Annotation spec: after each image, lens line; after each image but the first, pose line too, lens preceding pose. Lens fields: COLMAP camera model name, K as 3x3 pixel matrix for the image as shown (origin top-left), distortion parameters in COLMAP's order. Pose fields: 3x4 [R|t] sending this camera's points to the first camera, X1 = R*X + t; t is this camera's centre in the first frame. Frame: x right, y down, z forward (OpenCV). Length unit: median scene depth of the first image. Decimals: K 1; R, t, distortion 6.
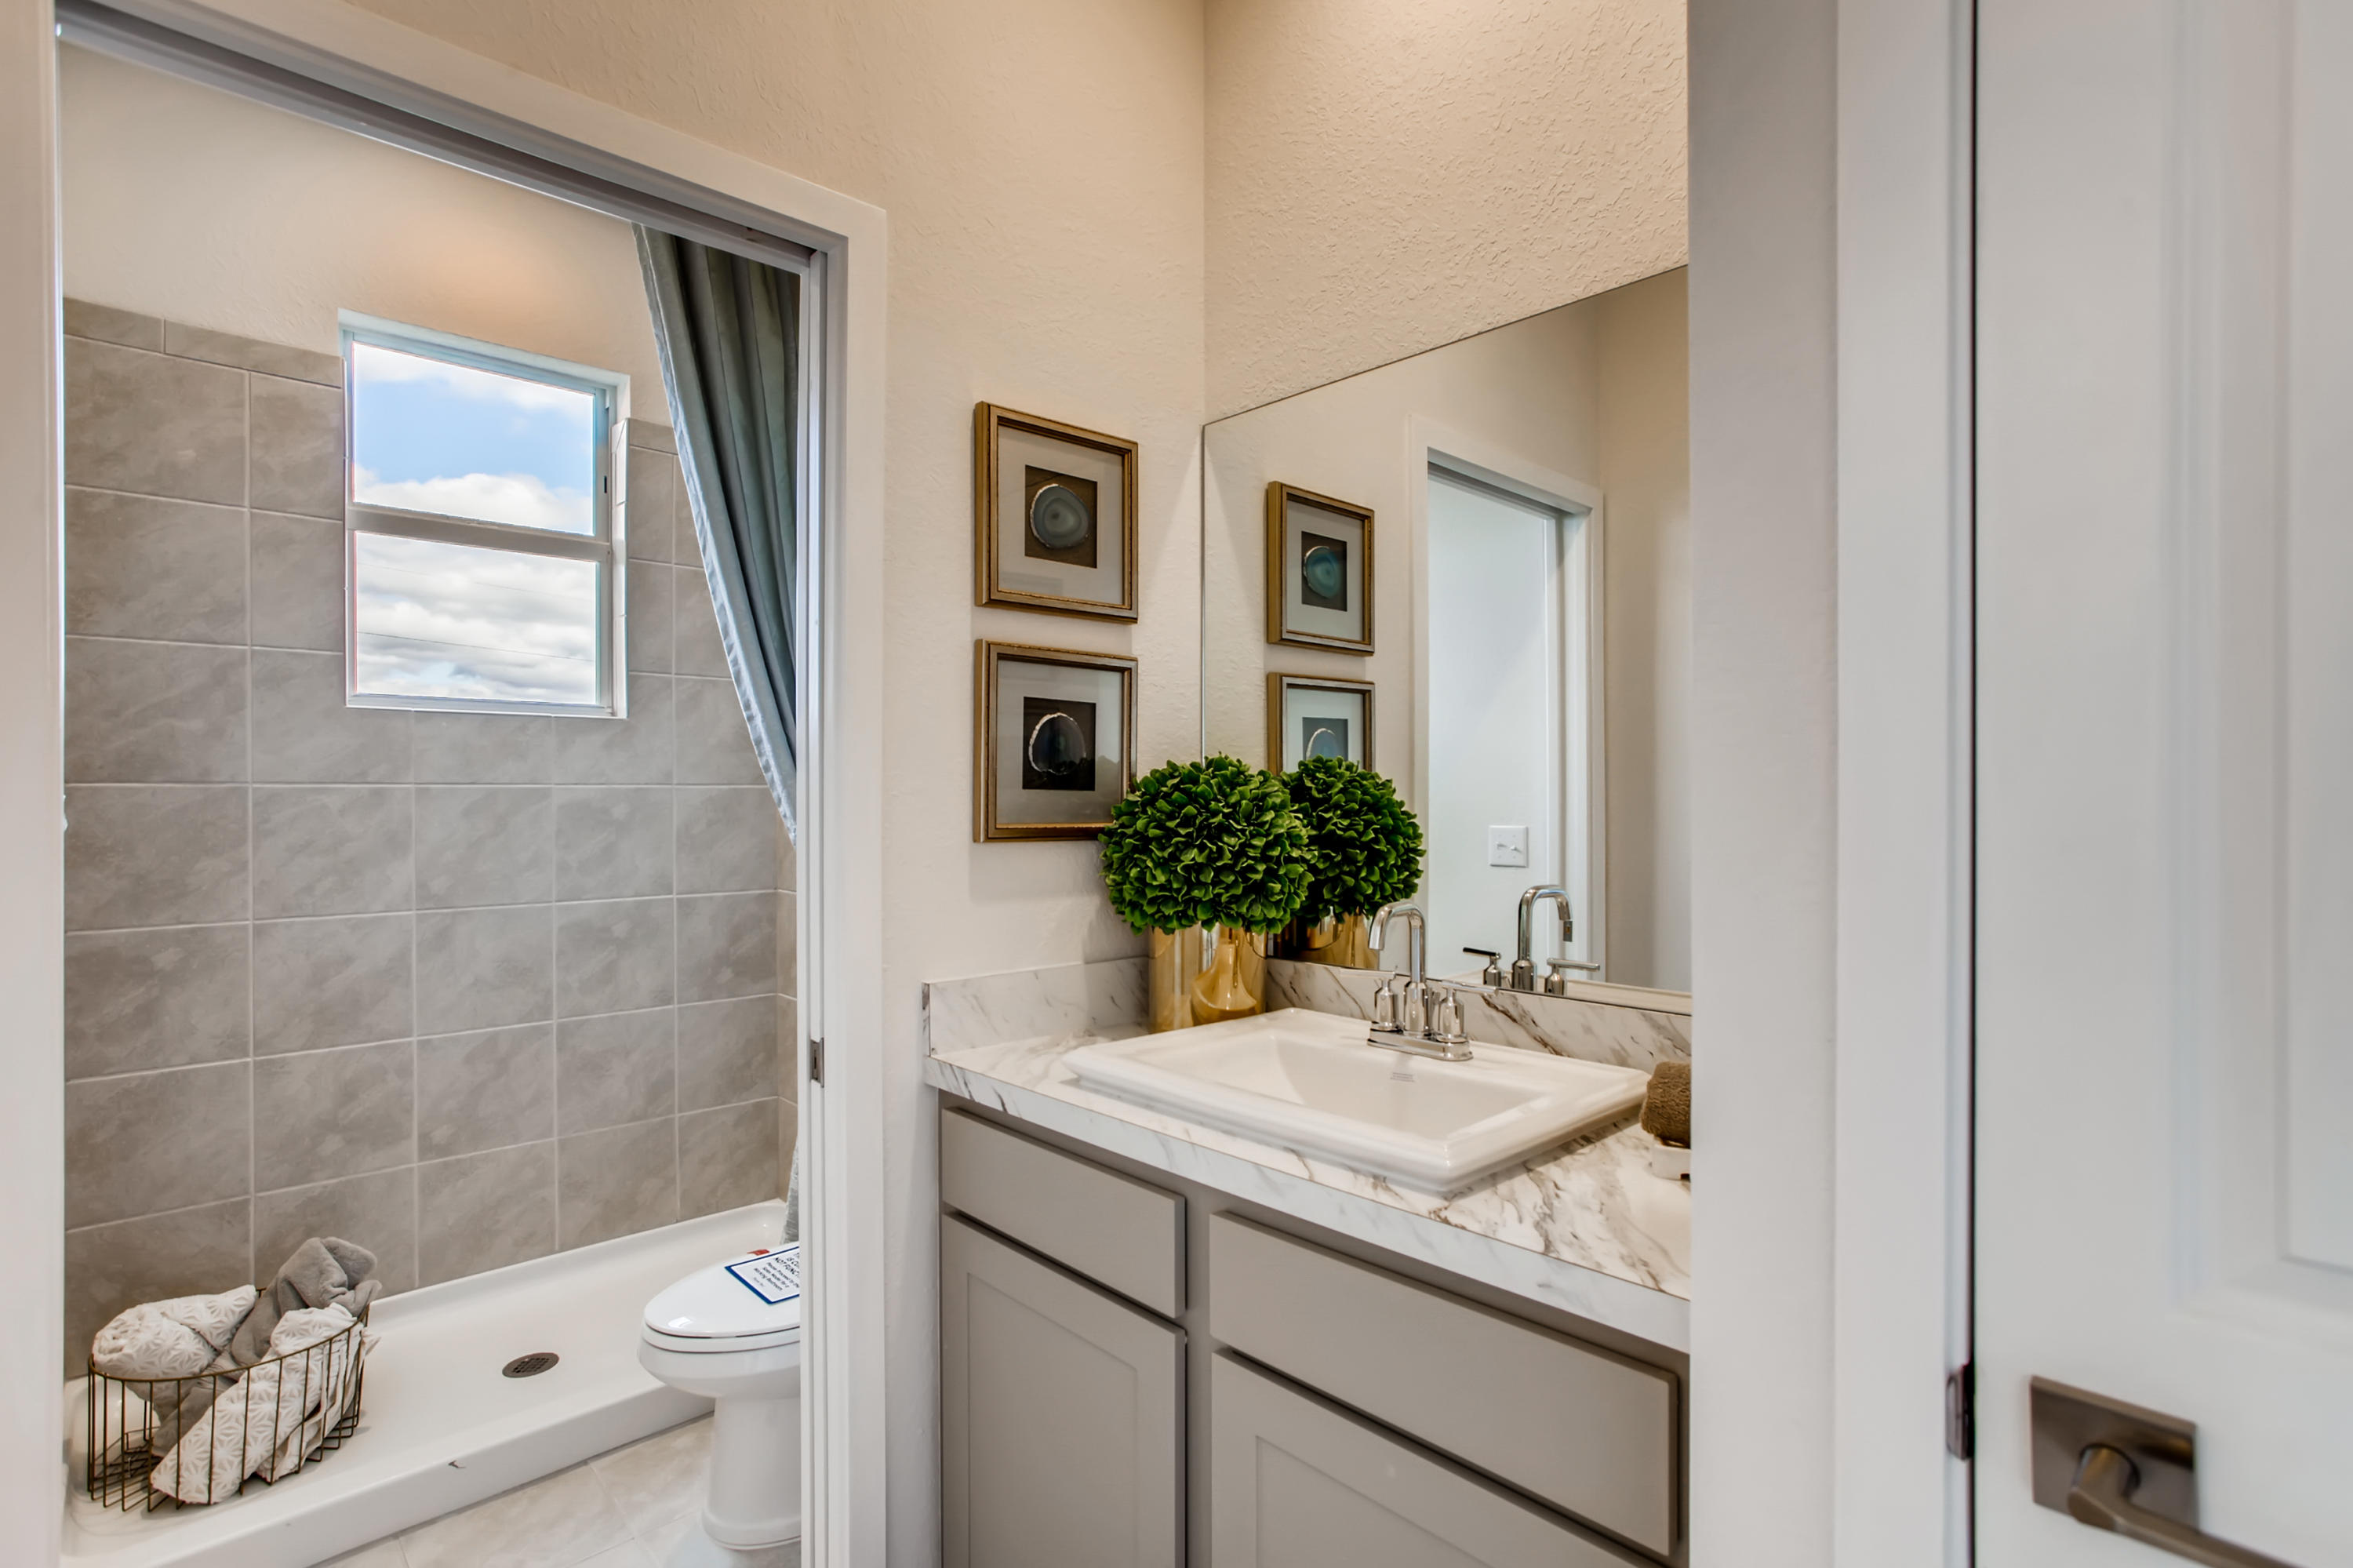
lens RADIAL K [[1133.2, 0, 1174.7], [0, 1133.2, 789.4], [0, 0, 1]] dist [-0.030707, 0.004519]
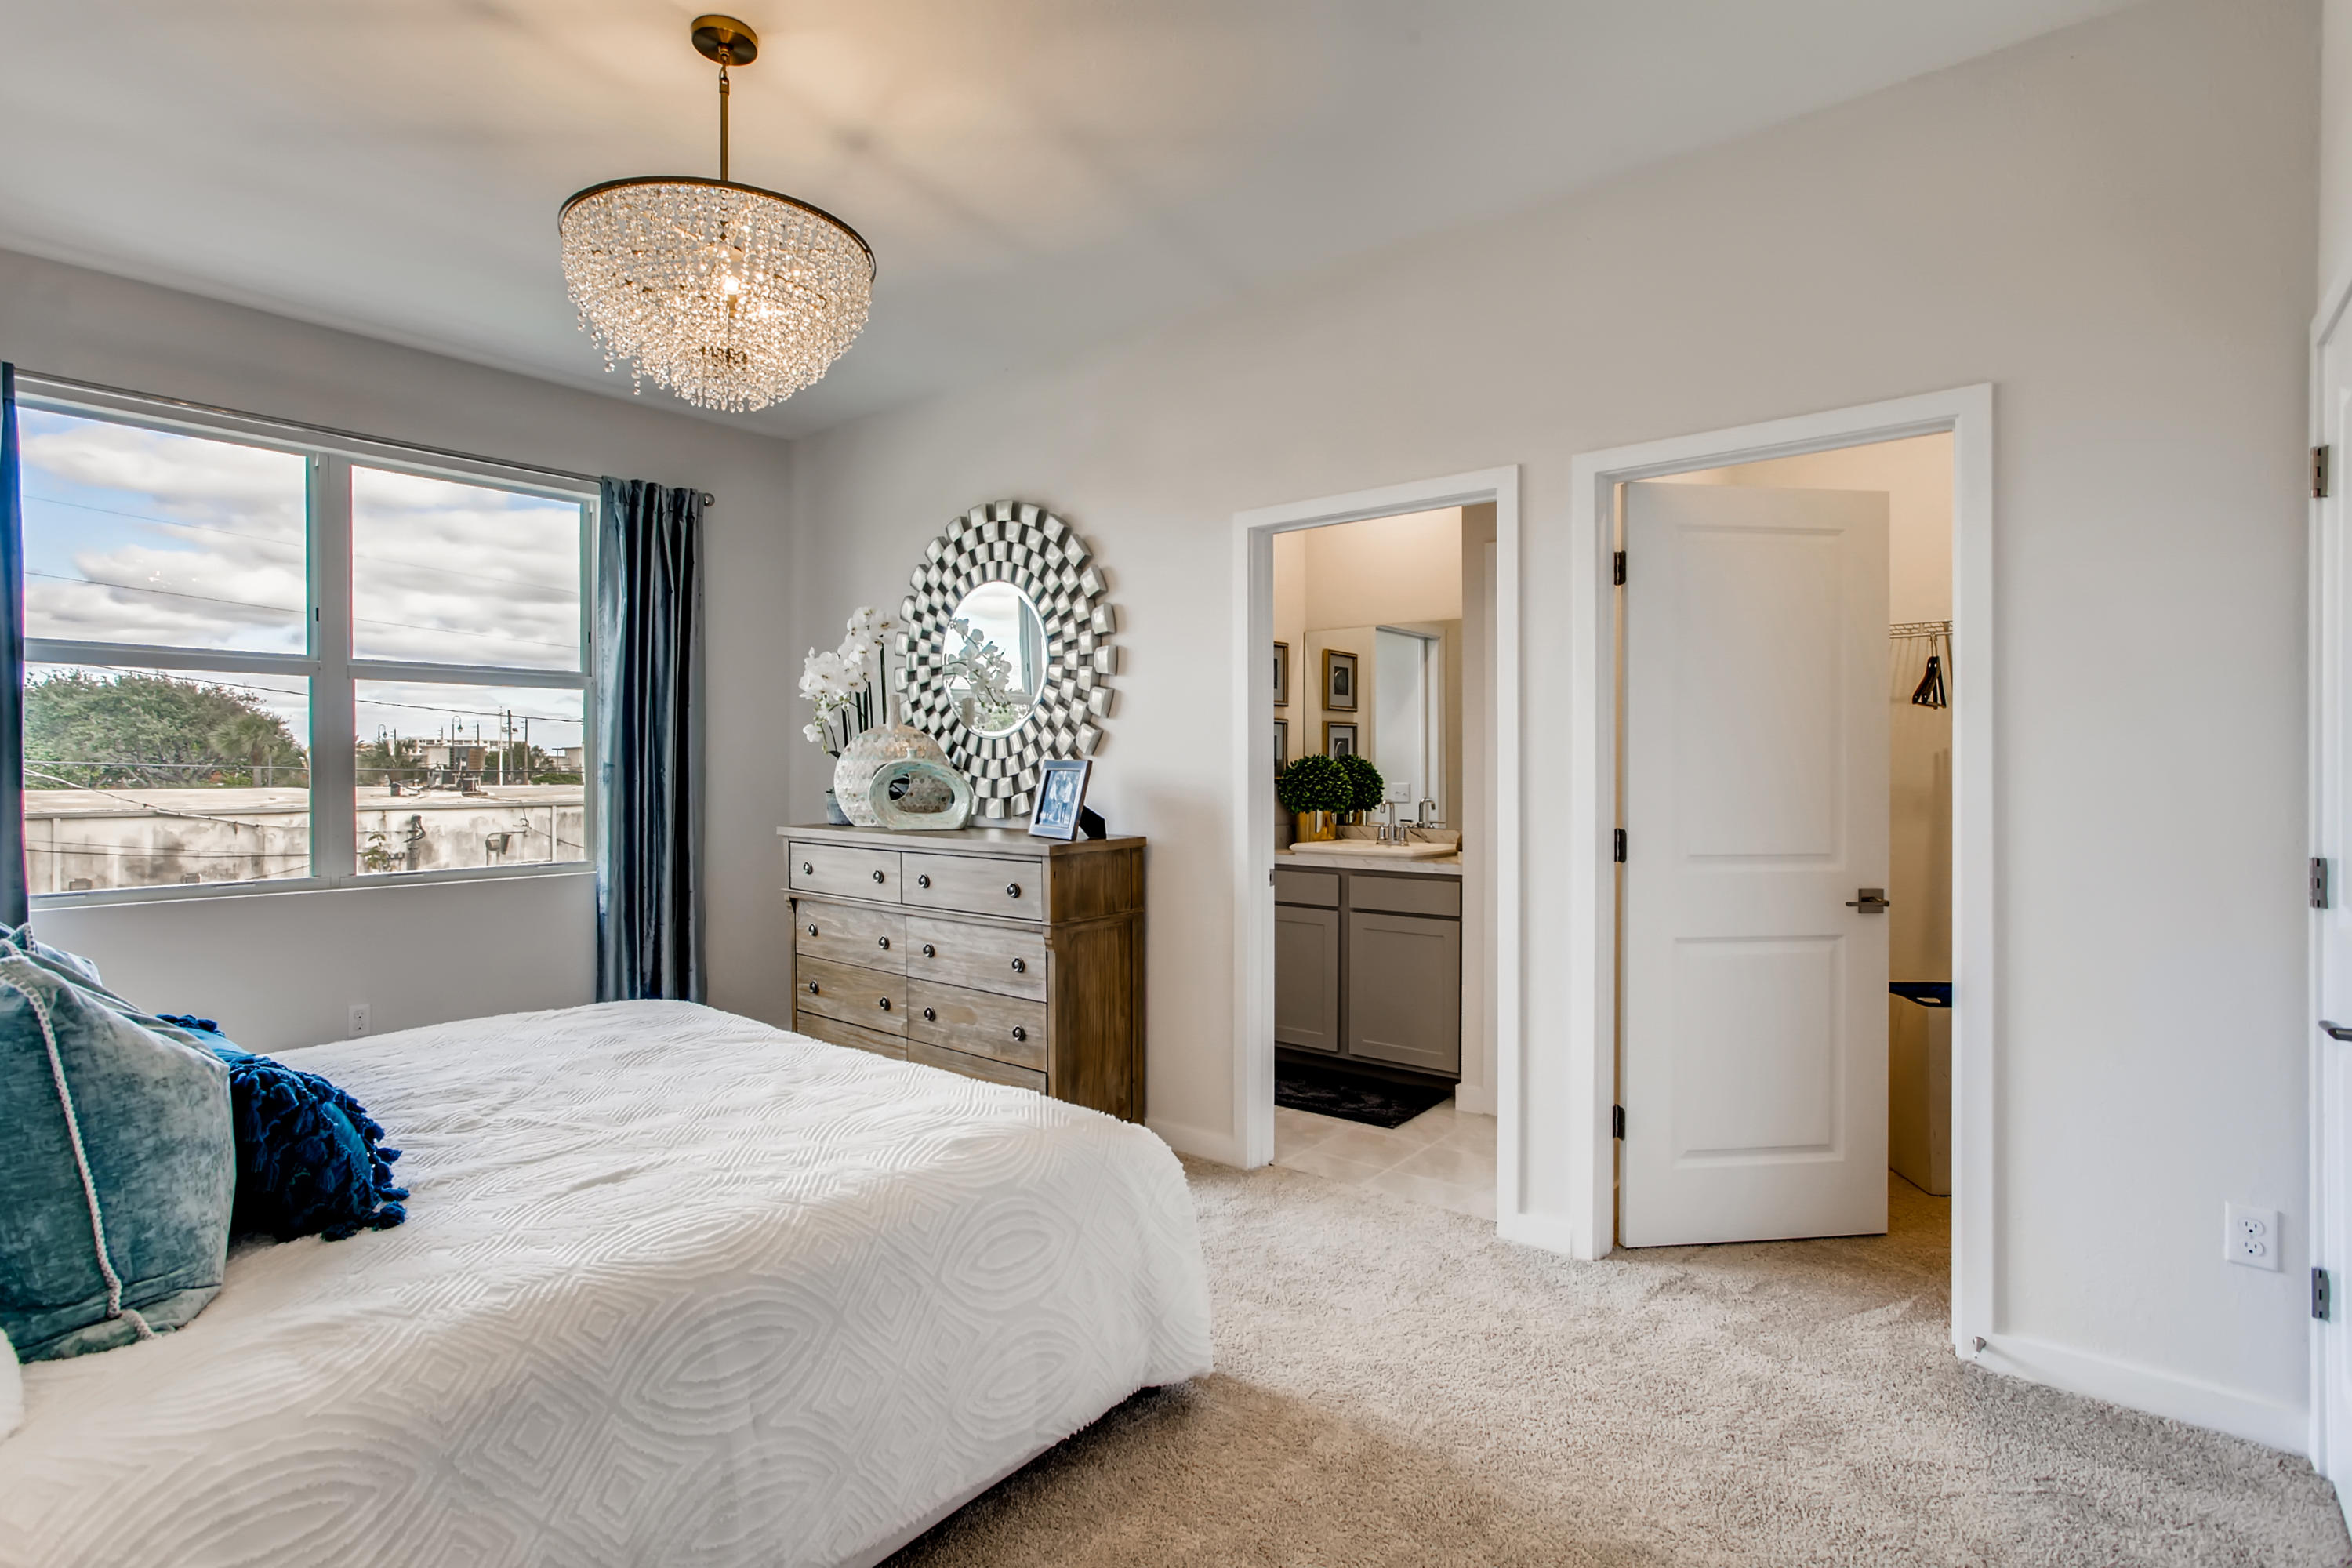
lens RADIAL K [[1132.7, 0, 1162.9], [0, 1132.7, 770.7], [0, 0, 1]] dist [-0.030707, 0.004519]
pose [[0.992523, -0.003188, 0.122019, -0.609649], [0.002706, 0.999988, 0.004112, 0.000210], [-0.122031, -0.003751, 0.992519, -1.569156]]
